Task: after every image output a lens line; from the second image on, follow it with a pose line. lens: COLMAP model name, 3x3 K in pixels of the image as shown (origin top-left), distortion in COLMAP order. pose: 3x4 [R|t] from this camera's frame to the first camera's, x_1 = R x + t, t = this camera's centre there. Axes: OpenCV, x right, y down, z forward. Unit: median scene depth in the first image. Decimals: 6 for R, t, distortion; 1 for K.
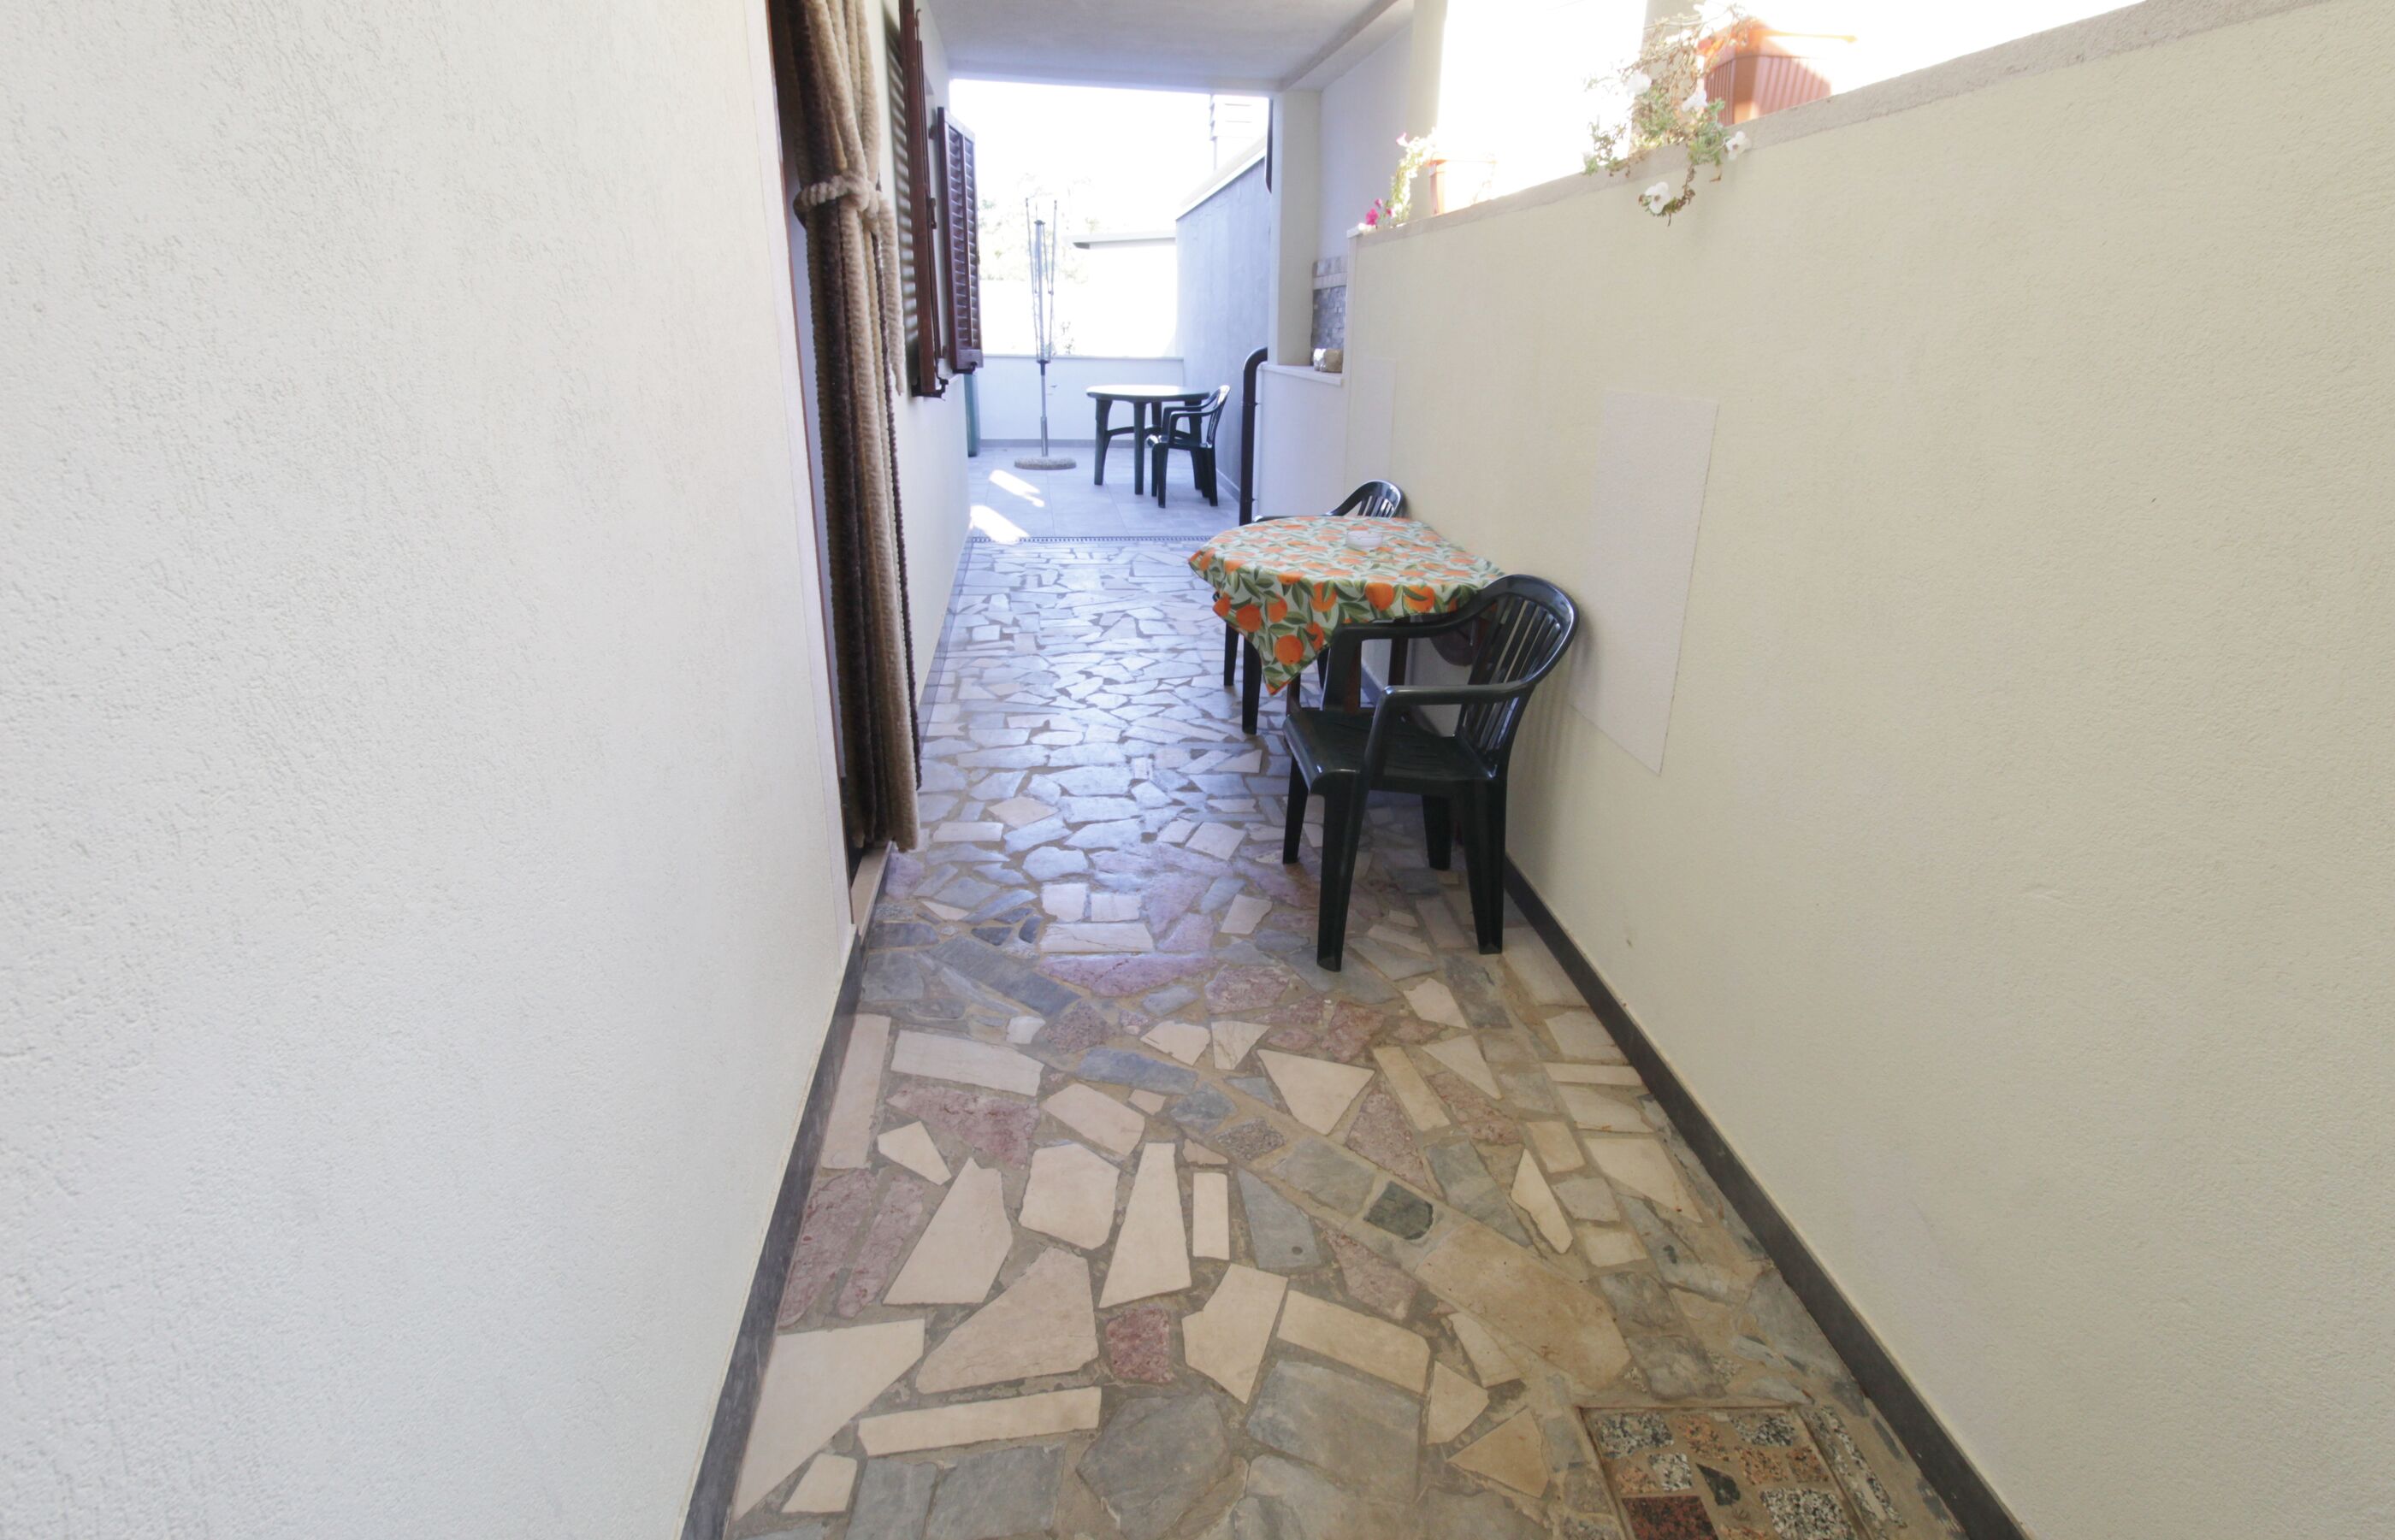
lens RADIAL K [[1214.3, 0, 1233.5], [0, 1214.3, 761.1], [0, 0, 1]] dist [-0.001667, -0.000106]
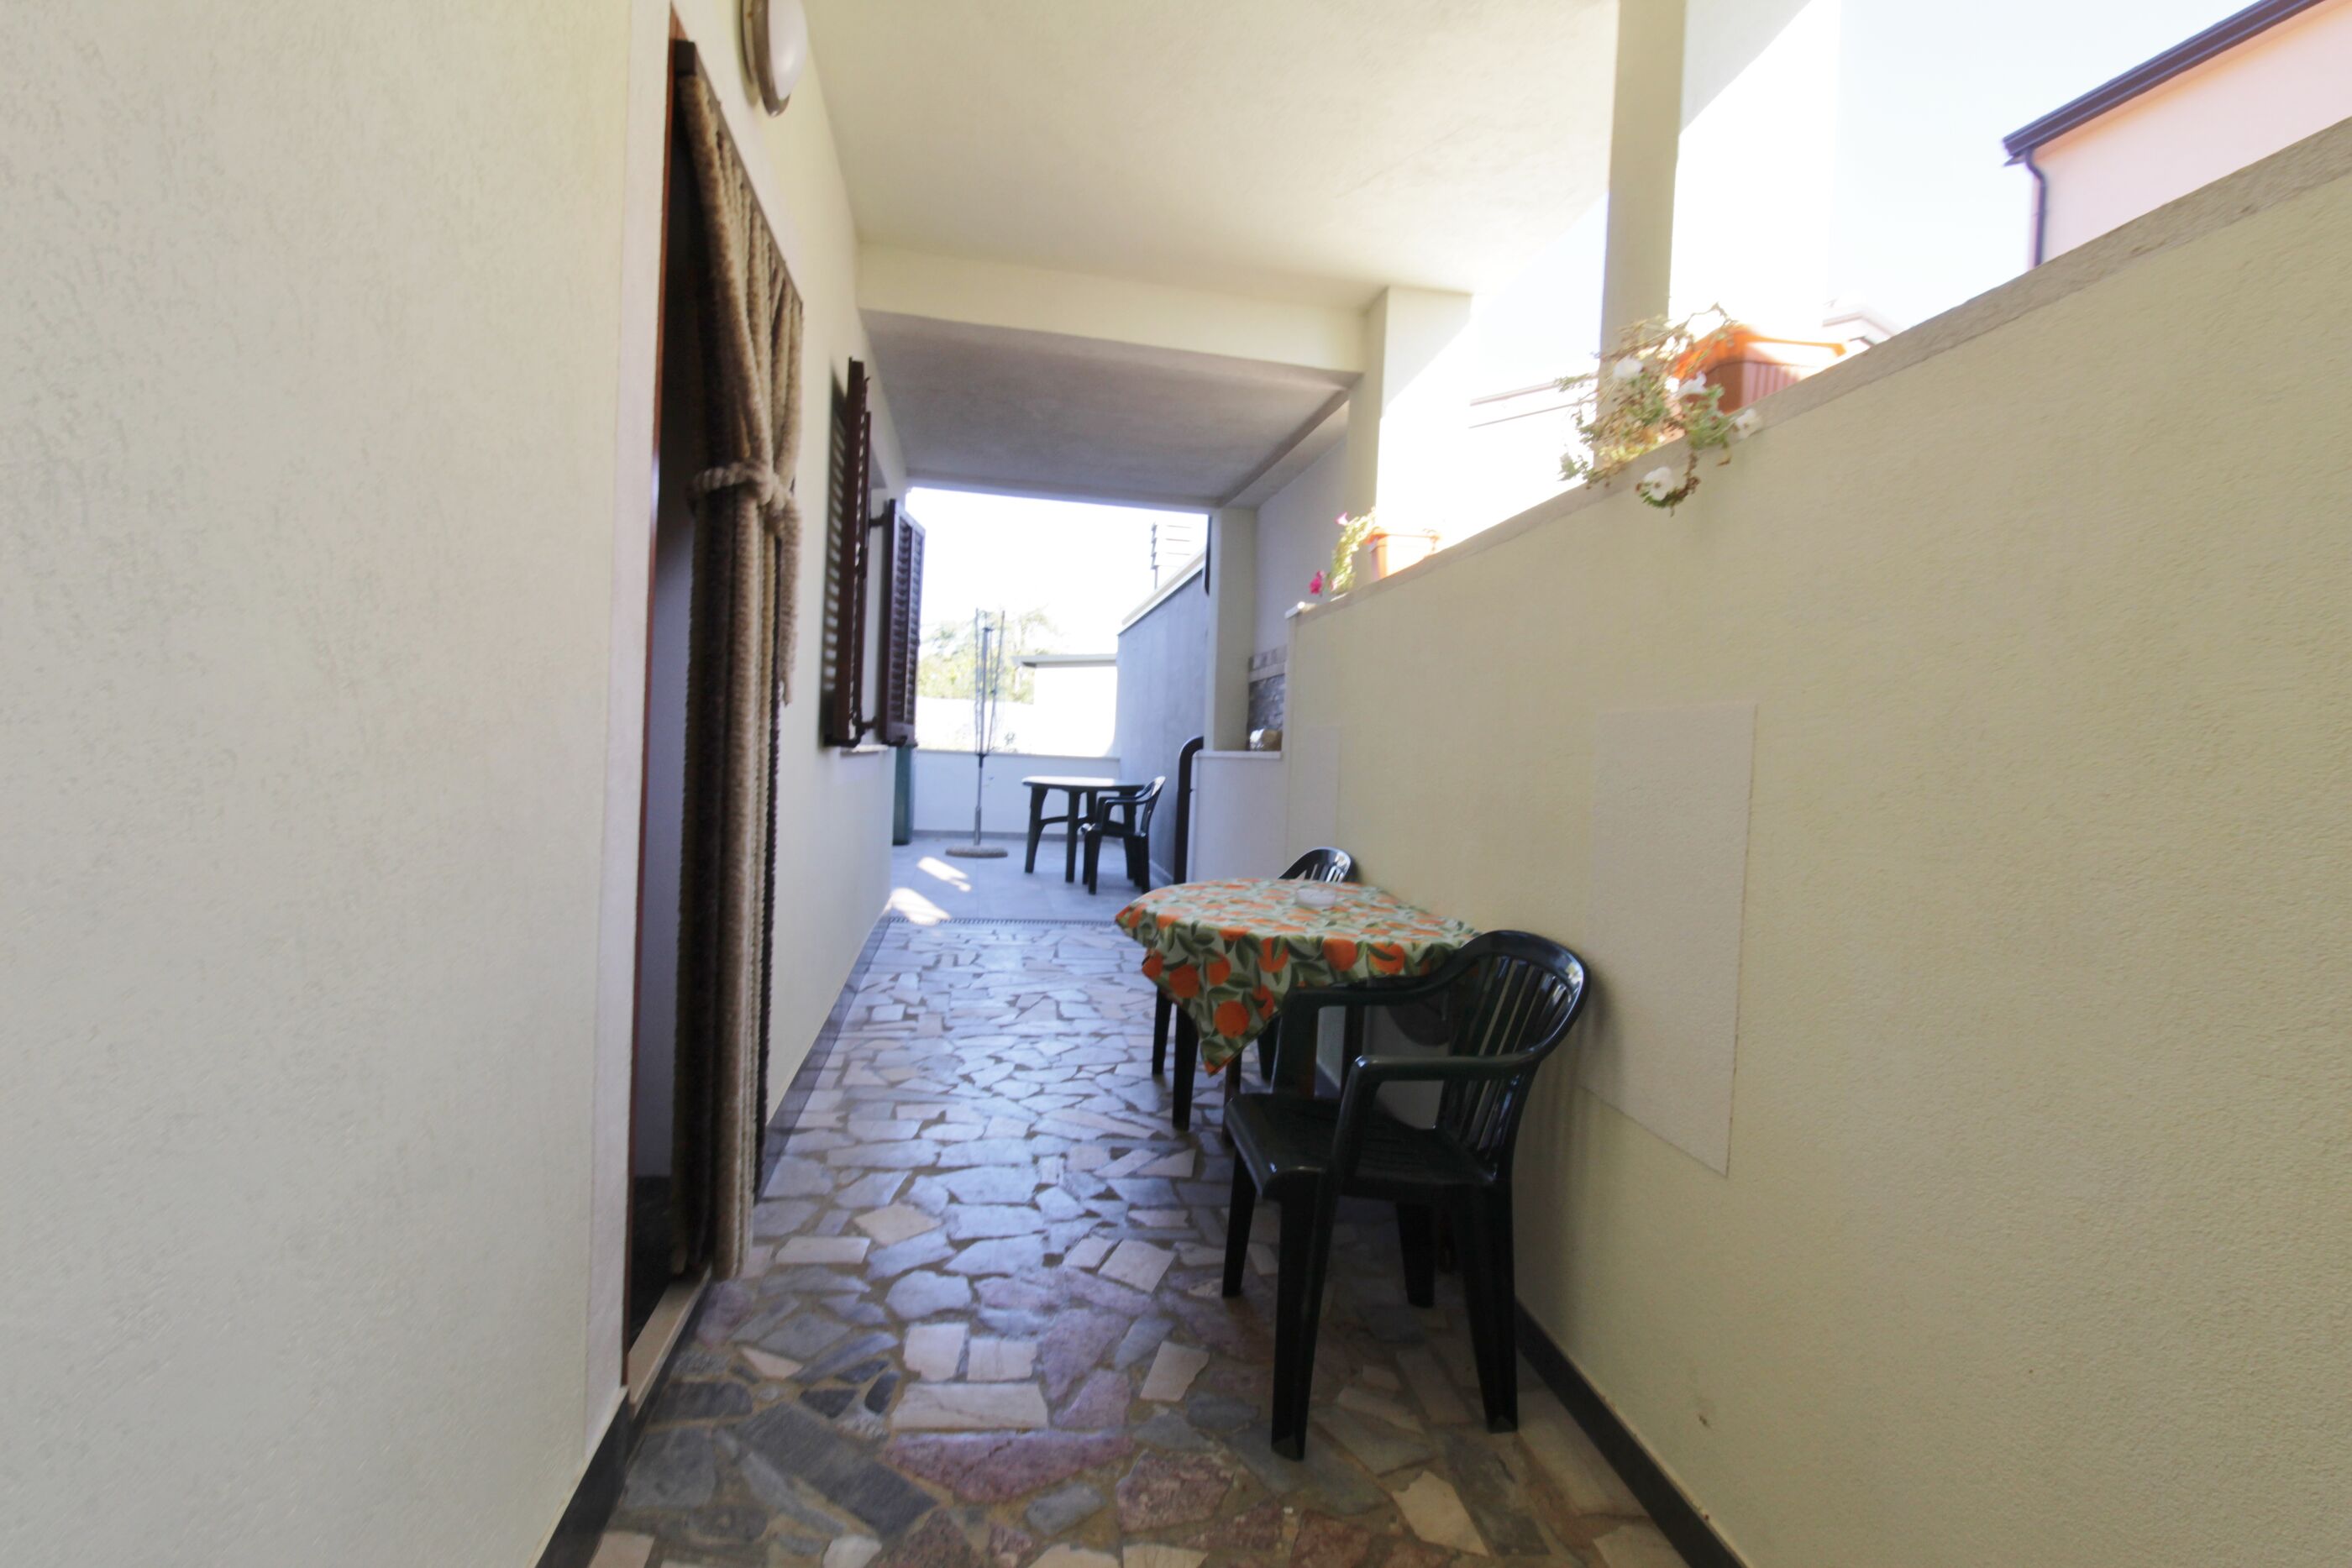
lens RADIAL K [[1155.4, 0, 1206.5], [0, 1155.4, 786.4], [0, 0, 1]] dist [0.003498, -0.014978]
pose [[0.999165, 0.022397, 0.034160, -0.002159], [-0.010213, 0.946693, -0.321974, 0.011423], [-0.039550, 0.321356, 0.946132, 0.173281]]
